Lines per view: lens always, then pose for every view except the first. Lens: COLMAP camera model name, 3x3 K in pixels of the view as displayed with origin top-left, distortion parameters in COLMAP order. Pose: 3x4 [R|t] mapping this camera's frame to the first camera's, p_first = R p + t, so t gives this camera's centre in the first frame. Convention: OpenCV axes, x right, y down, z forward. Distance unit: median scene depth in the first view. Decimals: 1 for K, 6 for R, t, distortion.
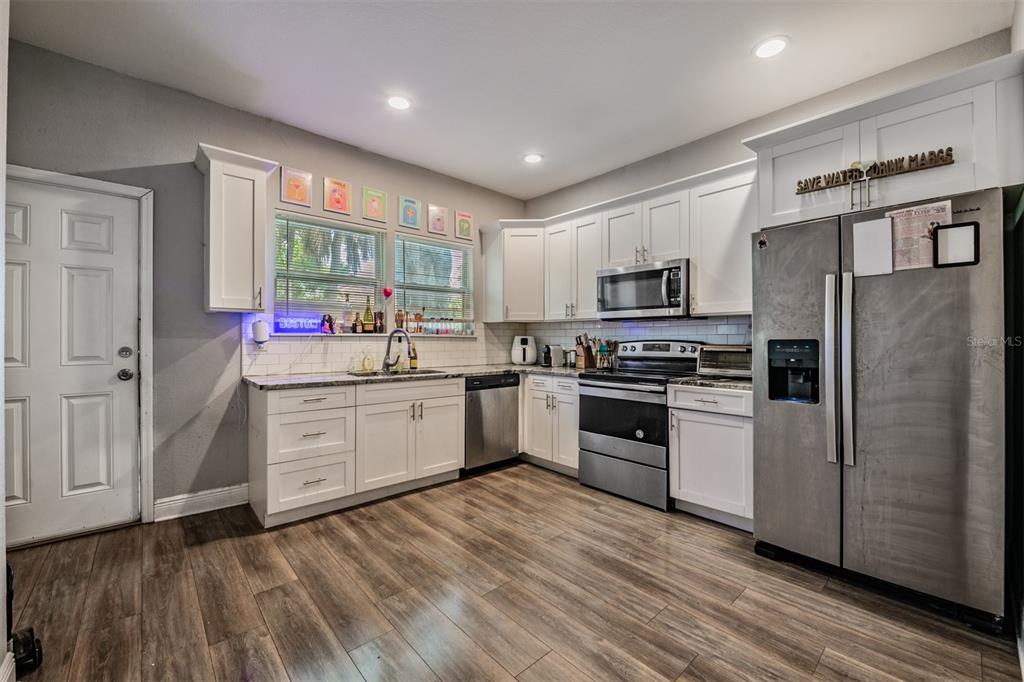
lens RADIAL K [[407.4, 0, 513.8], [0, 407.4, 339.1], [0, 0, 1]] dist [-0.001859, -0.000269]
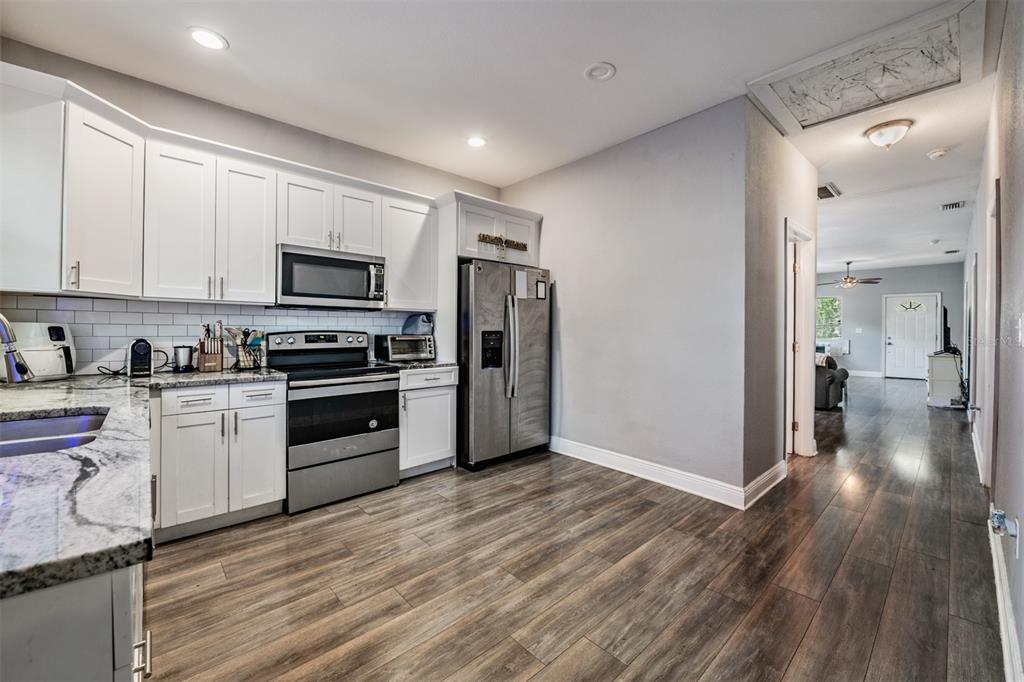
lens RADIAL K [[395.5, 0, 519.8], [0, 395.5, 330.1], [0, 0, 1]] dist [-0.000443, -0.000092]
pose [[0.008130, -0.000686, 0.999967, -0.692705], [-0.005169, 0.999986, 0.000728, -0.002674], [-0.999954, -0.005175, 0.008126, 0.651237]]
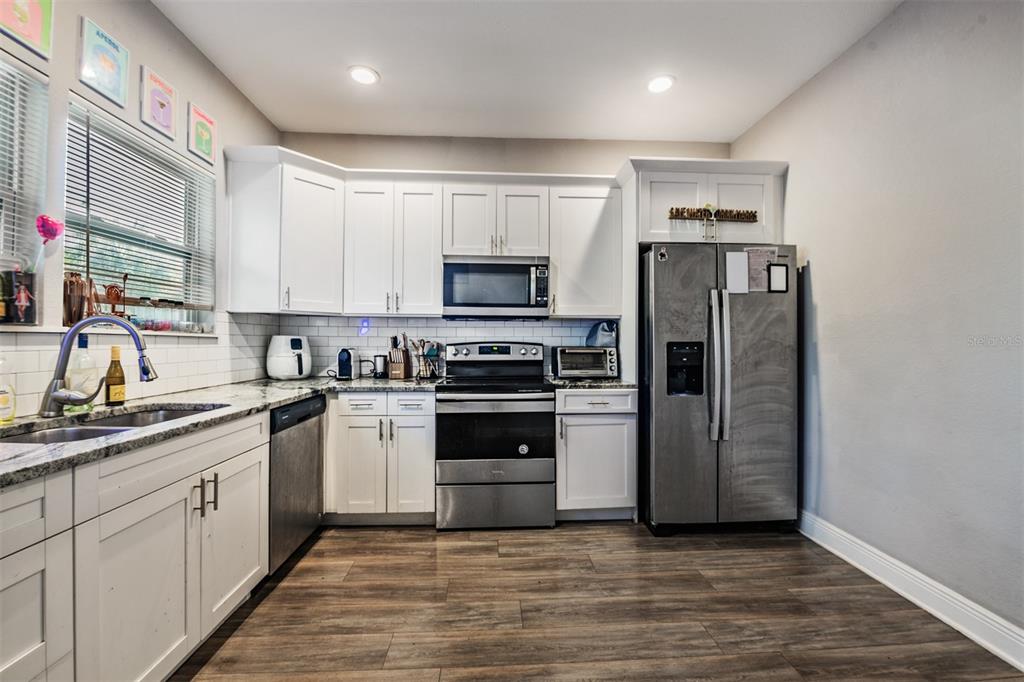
lens RADIAL K [[419.6, 0, 521.4], [0, 419.6, 337.3], [0, 0, 1]] dist [-0.001284, -0.007032]
pose [[0.634588, 0.007027, 0.772819, -0.406484], [-0.002543, 0.999972, -0.007004, -0.001528], [-0.772846, 0.002479, 0.634588, 0.445262]]
